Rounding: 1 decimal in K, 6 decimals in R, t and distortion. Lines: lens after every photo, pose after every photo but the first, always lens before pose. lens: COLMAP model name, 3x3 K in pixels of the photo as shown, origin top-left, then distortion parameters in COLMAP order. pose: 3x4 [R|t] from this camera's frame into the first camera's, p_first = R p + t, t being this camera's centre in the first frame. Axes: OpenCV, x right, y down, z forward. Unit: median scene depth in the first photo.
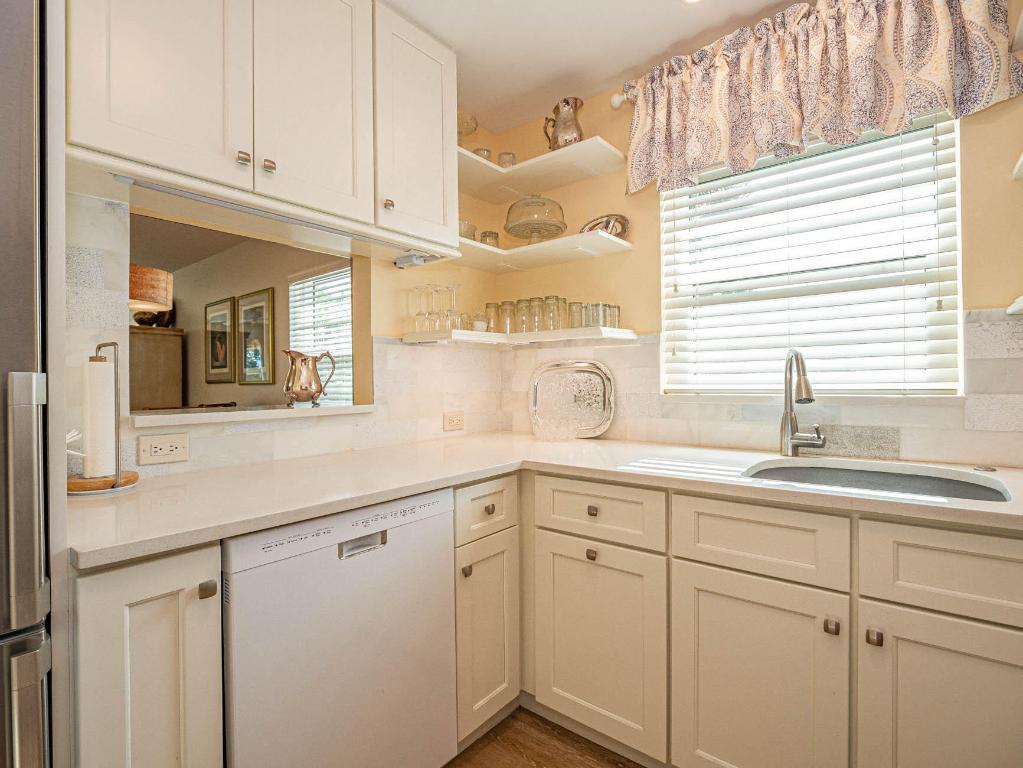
lens RADIAL K [[500.1, 0, 512.6], [0, 500.1, 382.5], [0, 0, 1]] dist [-0.001112, -0.009851]
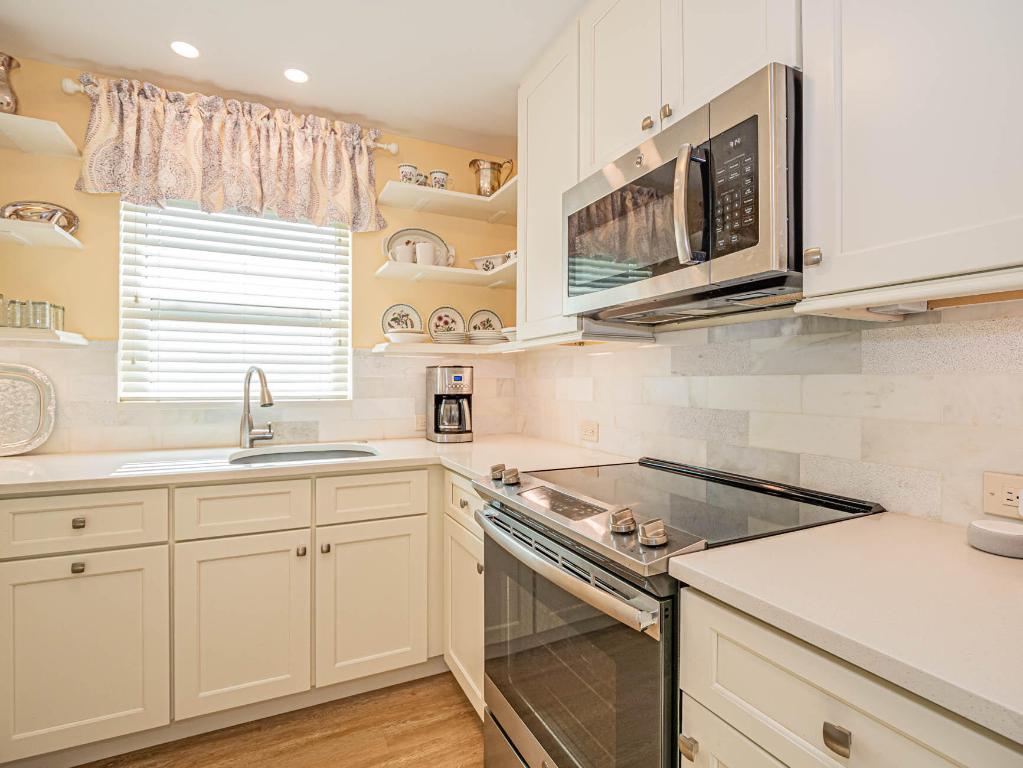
lens RADIAL K [[500.1, 0, 512.6], [0, 500.1, 382.5], [0, 0, 1]] dist [-0.001112, -0.009851]
pose [[0.414545, 0.012712, 0.909940, -0.334214], [-0.008145, 0.999914, -0.010259, -0.014217], [-0.909993, -0.003158, 0.414613, -0.156374]]
